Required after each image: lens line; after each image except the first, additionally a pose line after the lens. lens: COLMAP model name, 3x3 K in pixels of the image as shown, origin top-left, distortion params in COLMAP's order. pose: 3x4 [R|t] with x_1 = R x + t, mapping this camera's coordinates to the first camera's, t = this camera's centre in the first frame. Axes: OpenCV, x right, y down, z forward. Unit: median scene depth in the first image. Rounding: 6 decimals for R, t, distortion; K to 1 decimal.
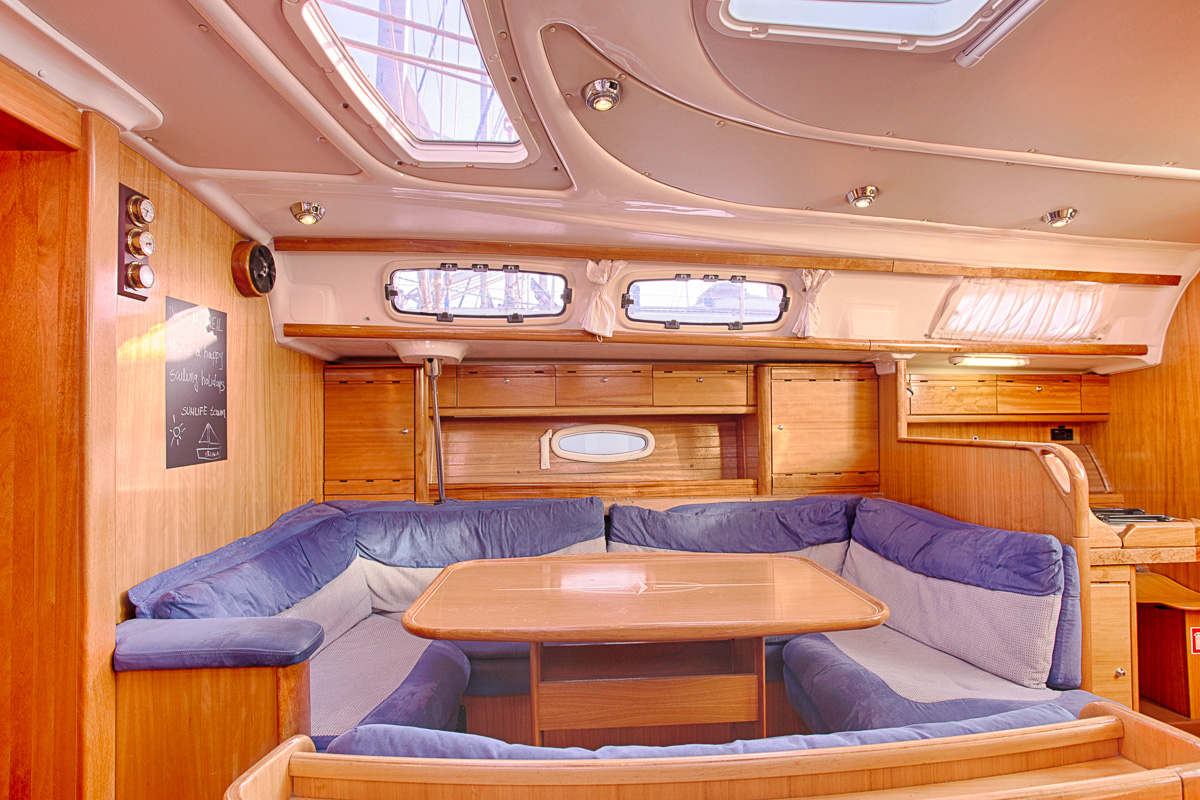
lens RADIAL K [[590.0, 0, 600.0], [0, 590.0, 400.0], [0, 0, 1]] dist [-0.062459, 0.034635]
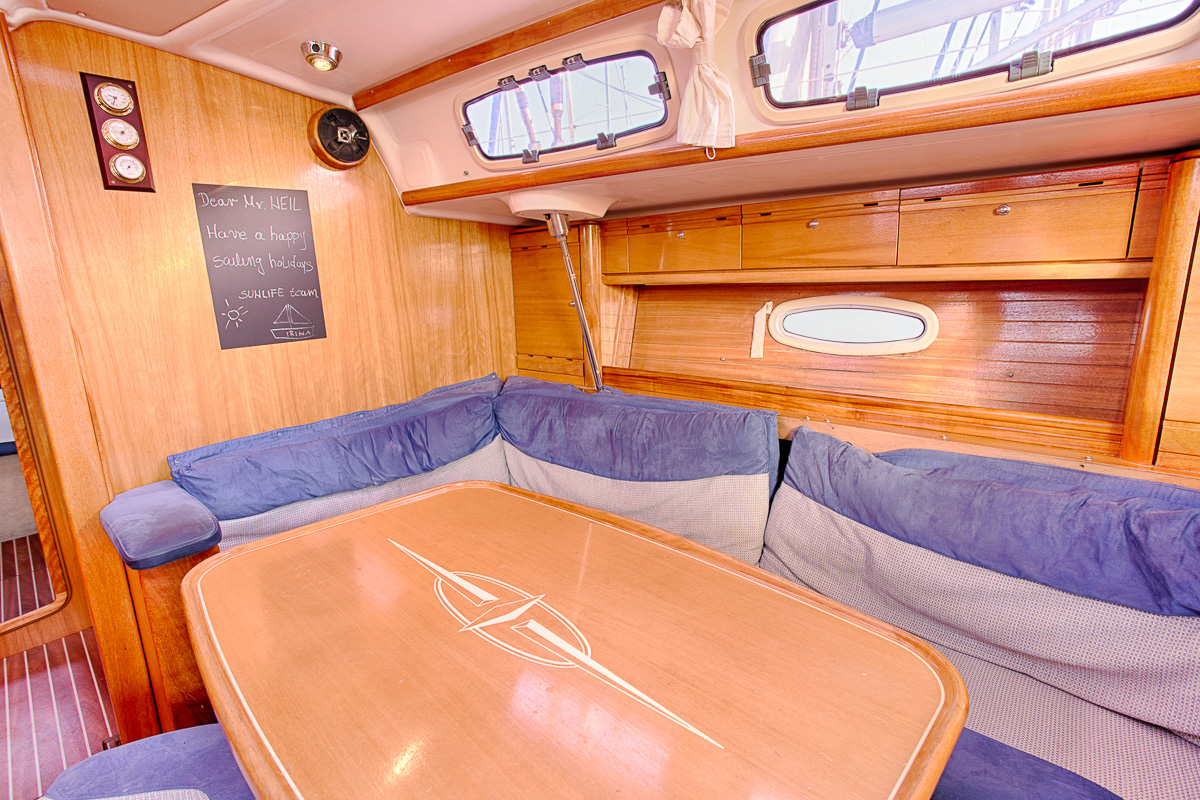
lens RADIAL K [[568.5, 0, 603.0], [0, 568.5, 397.2], [0, 0, 1]] dist [-0.058097, 0.030140]
pose [[0.708531, 0.133900, -0.692860, 0.307067], [0.042863, 0.971855, 0.231650, -0.004245], [0.704377, -0.193829, 0.682850, 0.466152]]
